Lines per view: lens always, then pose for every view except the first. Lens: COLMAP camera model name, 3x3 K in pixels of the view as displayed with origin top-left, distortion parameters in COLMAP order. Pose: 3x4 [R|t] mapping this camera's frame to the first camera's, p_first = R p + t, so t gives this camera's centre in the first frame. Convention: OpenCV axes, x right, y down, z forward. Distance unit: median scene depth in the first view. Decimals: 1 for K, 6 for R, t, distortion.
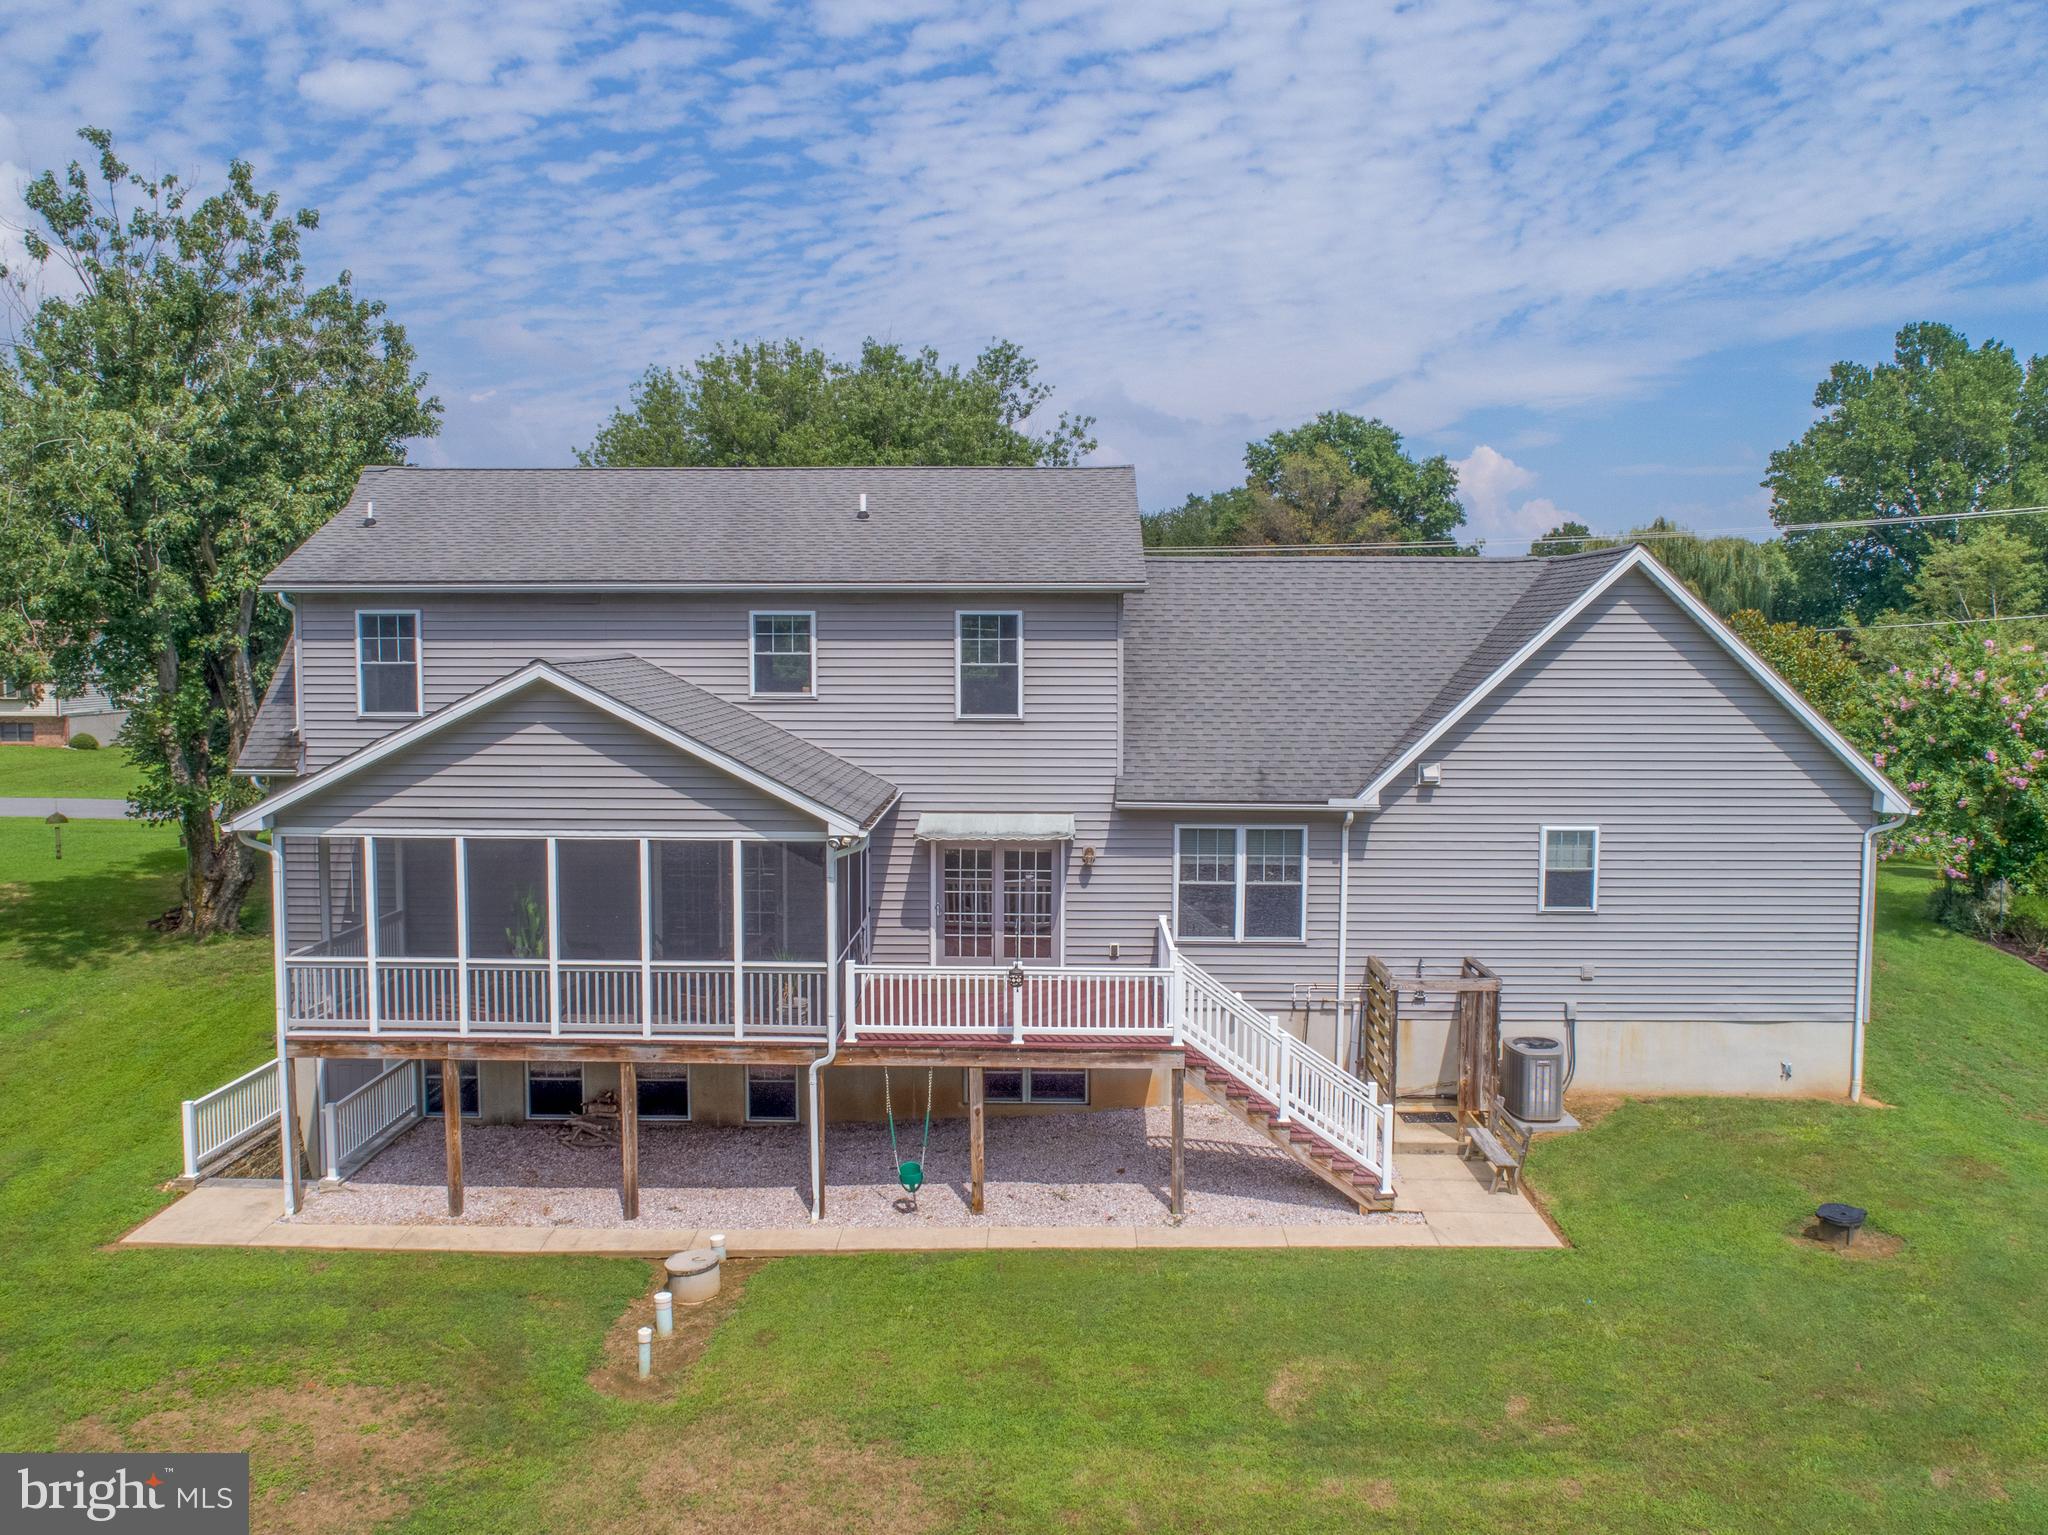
lens RADIAL K [[1600.4, 0, 1022.3], [0, 1600.4, 805.1], [0, 0, 1]] dist [-0.011553, -0.002483]
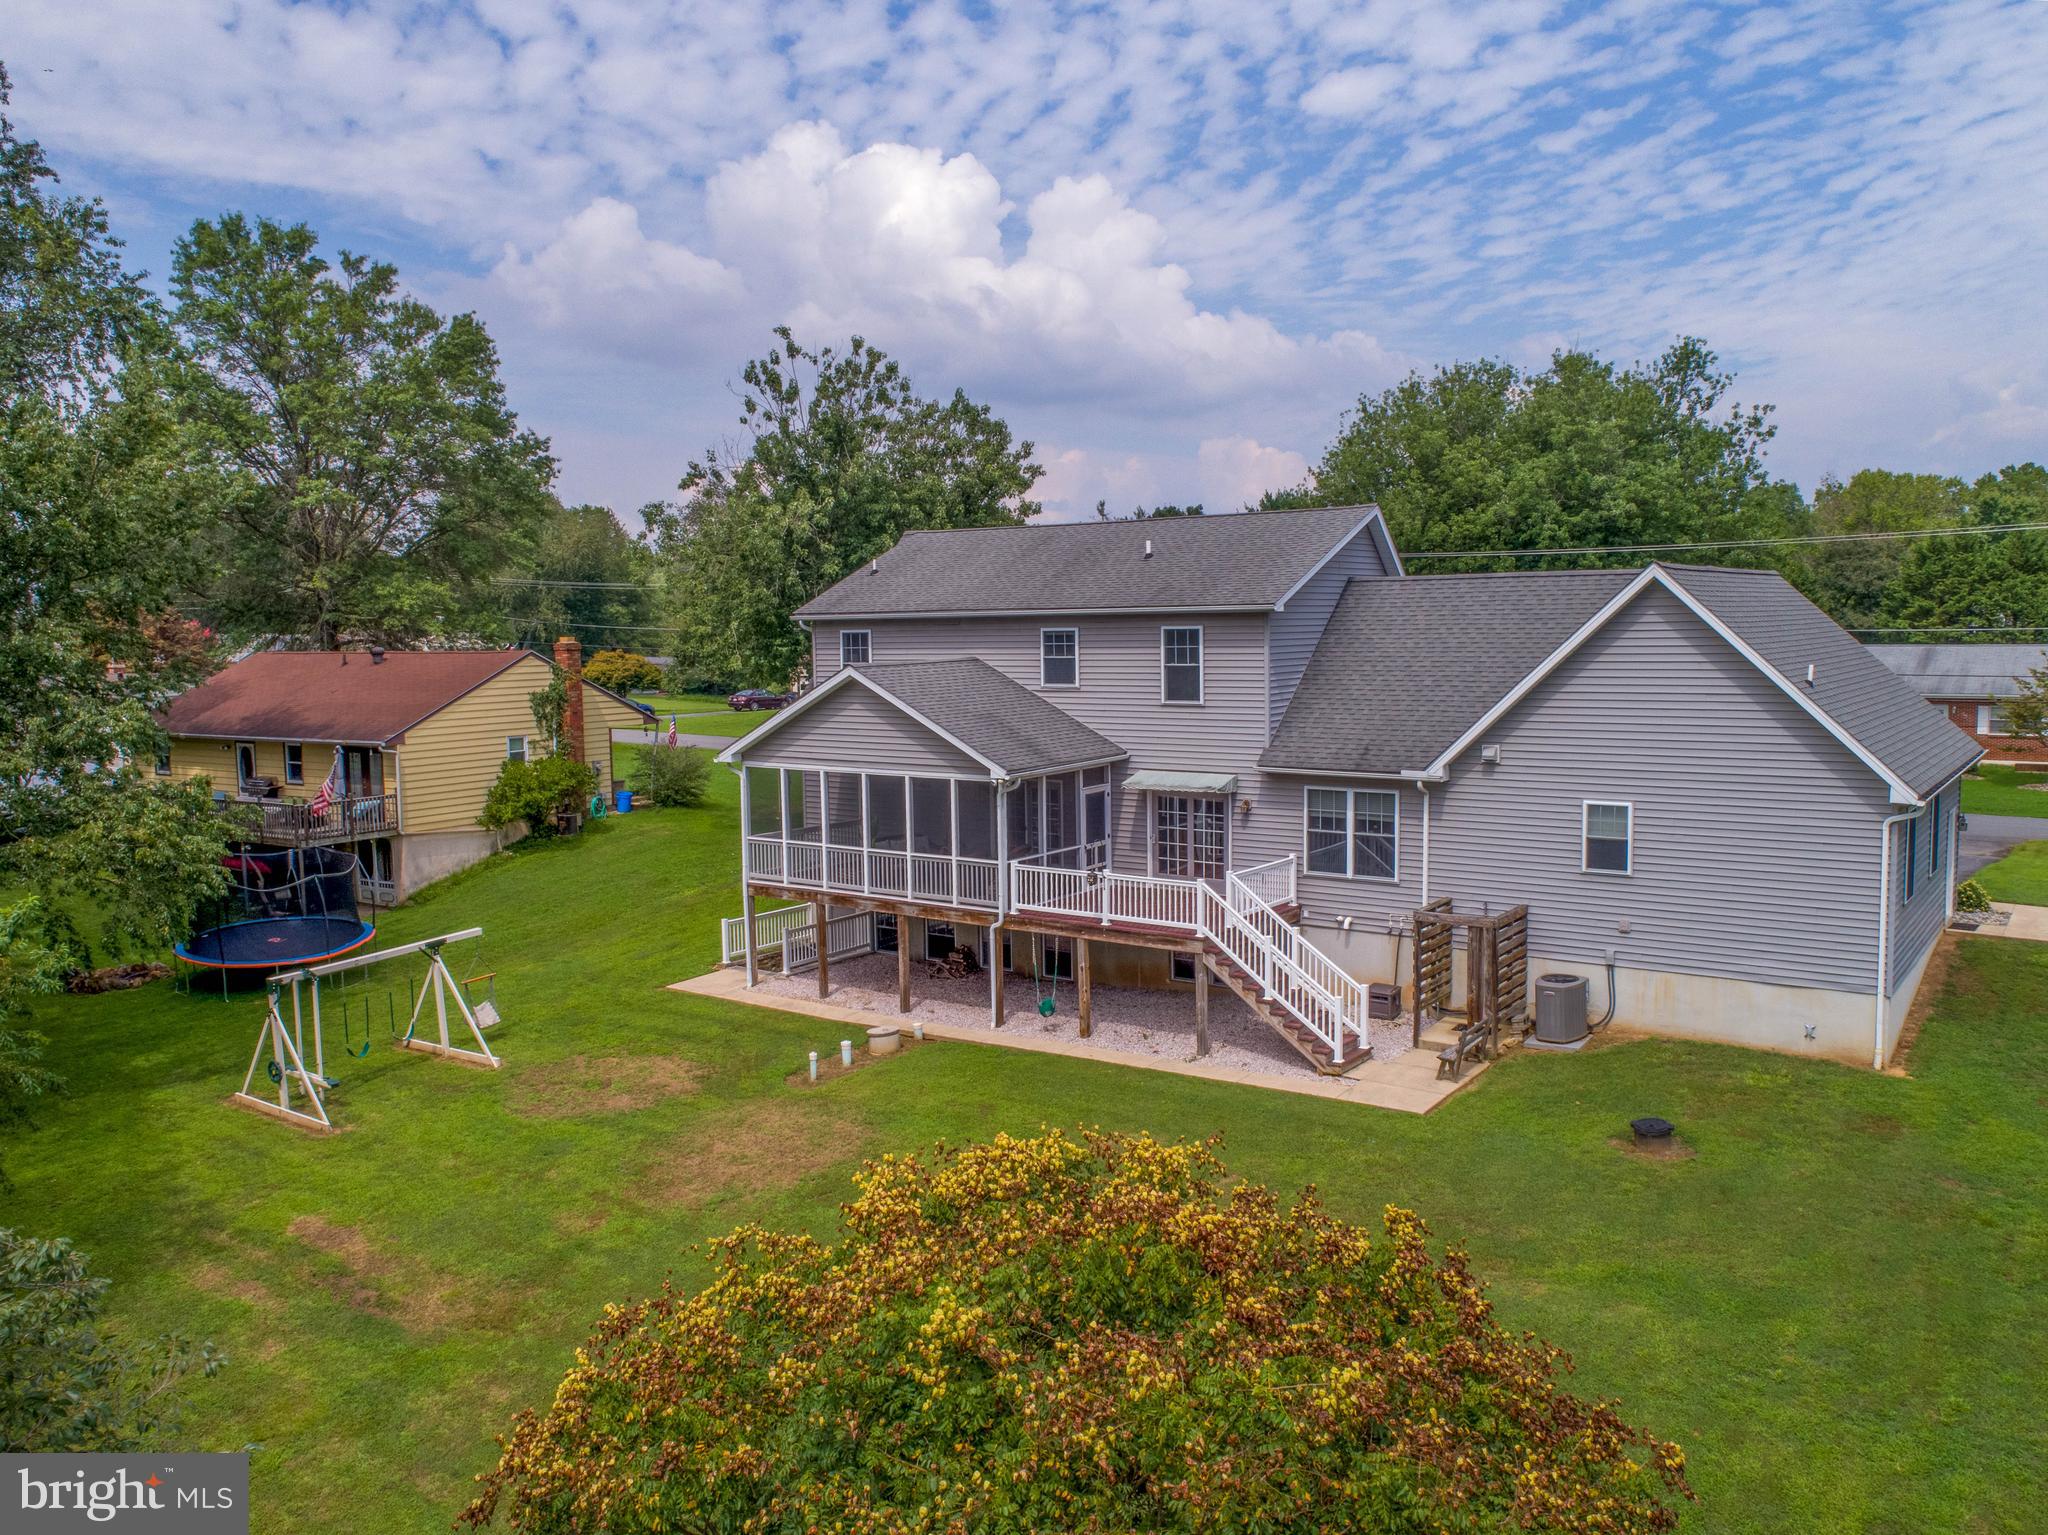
lens RADIAL K [[1572.2, 0, 1024.0], [0, 1572.2, 767.5], [0, 0, 1]] dist [0.000595, -0.004412]
pose [[0.828375, 0.037866, -0.558893, 0.645068], [-0.039238, 0.999184, 0.009540, -0.006230], [0.558798, 0.014028, 0.829185, -0.215371]]
